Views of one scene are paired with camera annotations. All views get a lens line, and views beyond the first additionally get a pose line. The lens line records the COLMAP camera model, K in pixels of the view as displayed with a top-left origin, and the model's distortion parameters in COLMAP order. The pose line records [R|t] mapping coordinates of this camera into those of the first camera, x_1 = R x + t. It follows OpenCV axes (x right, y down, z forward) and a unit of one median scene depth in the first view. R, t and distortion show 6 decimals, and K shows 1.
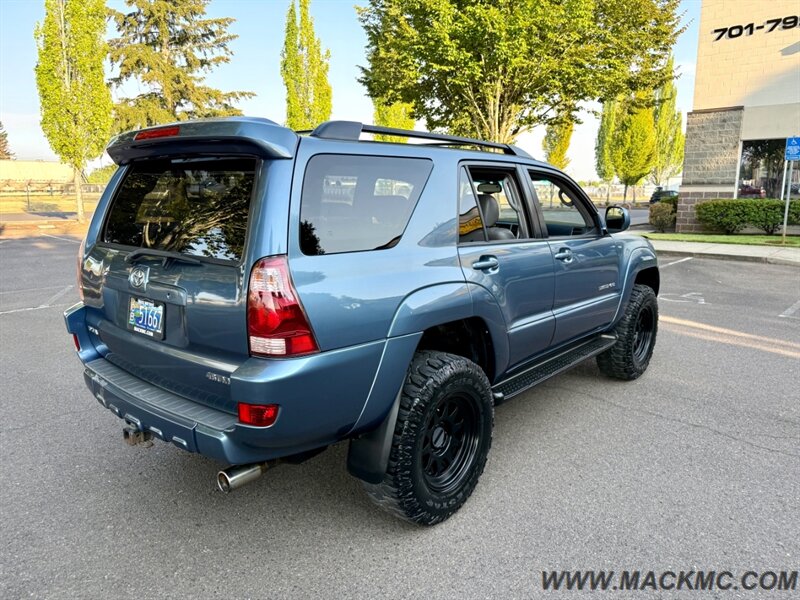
lens RADIAL K [[565.6, 0, 400.0], [0, 565.6, 300.0], [0, 0, 1]] dist [0.008163, -0.019333]
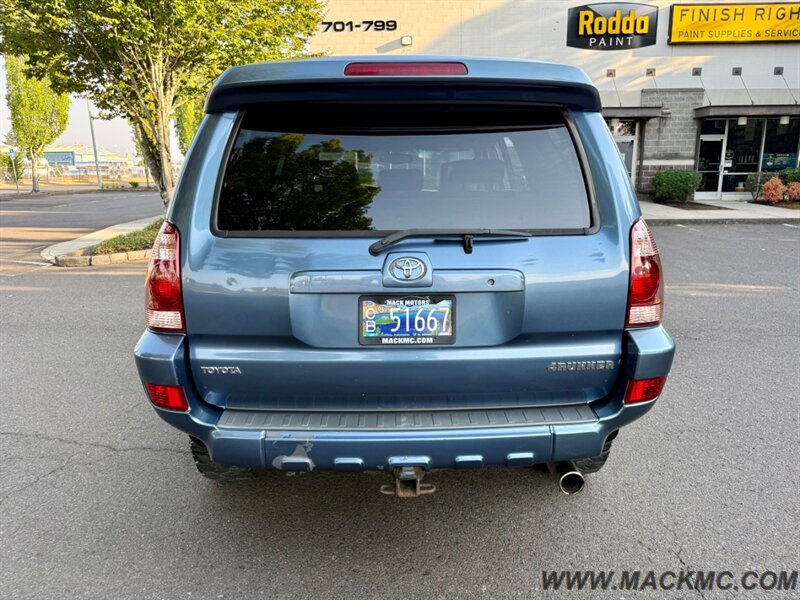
lens RADIAL K [[568.5, 0, 399.1], [0, 568.5, 294.9], [0, 0, 1]] dist [0.001629, -0.008525]
pose [[0.750346, -0.148776, 0.644086, -0.193673], [0.132713, 0.988410, 0.073704, -0.012361], [-0.647586, 0.030175, 0.761394, 0.093088]]
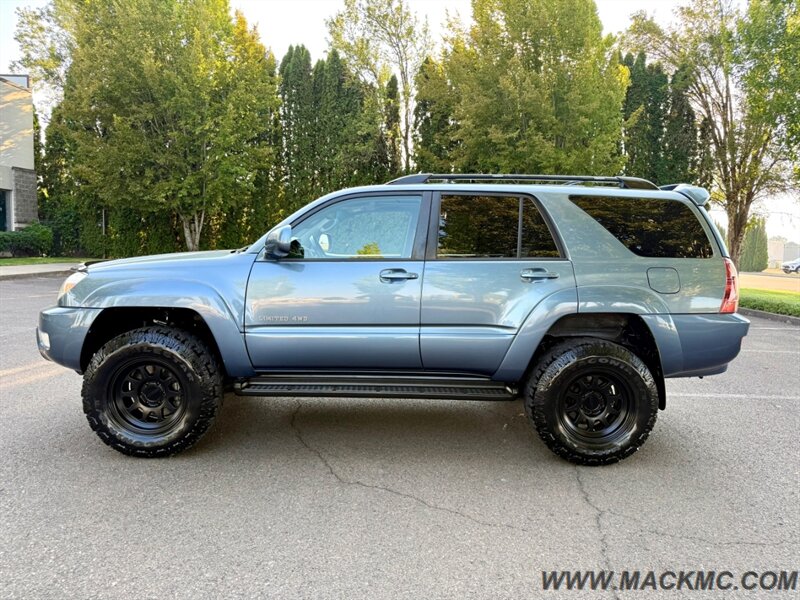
lens RADIAL K [[565.6, 0, 400.0], [0, 565.6, 300.0], [0, 0, 1]] dist [0.008163, -0.019333]
pose [[-0.673615, -0.092431, 0.733280, -0.248336], [0.104187, 0.970366, 0.218026, -0.094994], [-0.731702, 0.223264, -0.644023, 0.595084]]
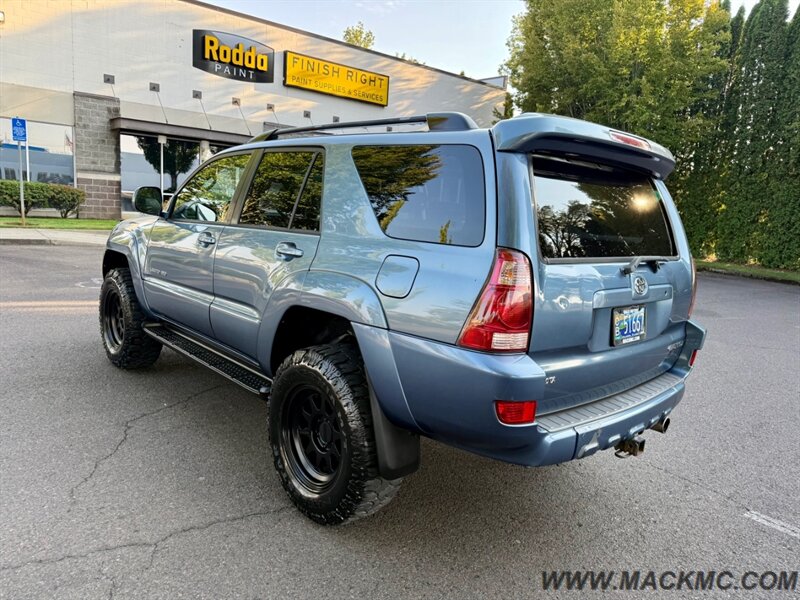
lens RADIAL K [[567.2, 0, 401.8], [0, 567.2, 302.8], [0, 0, 1]] dist [0.005745, -0.018166]
pose [[0.120762, -0.161646, 0.979432, -0.305369], [0.115805, 0.982210, 0.147826, -0.041937], [-0.985904, 0.095571, 0.137333, 0.261874]]
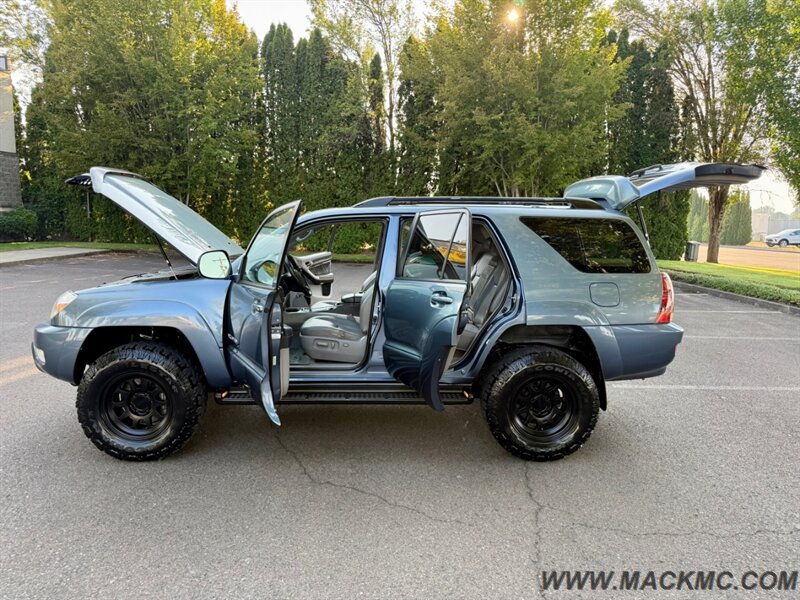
lens RADIAL K [[566.8, 0, 397.9], [0, 566.8, 298.4], [0, 0, 1]] dist [0.003650, -0.011134]
pose [[-0.684860, -0.116697, 0.719270, -0.277528], [0.111742, 0.958598, 0.261923, -0.123733], [-0.720056, 0.259753, -0.643465, 0.597814]]
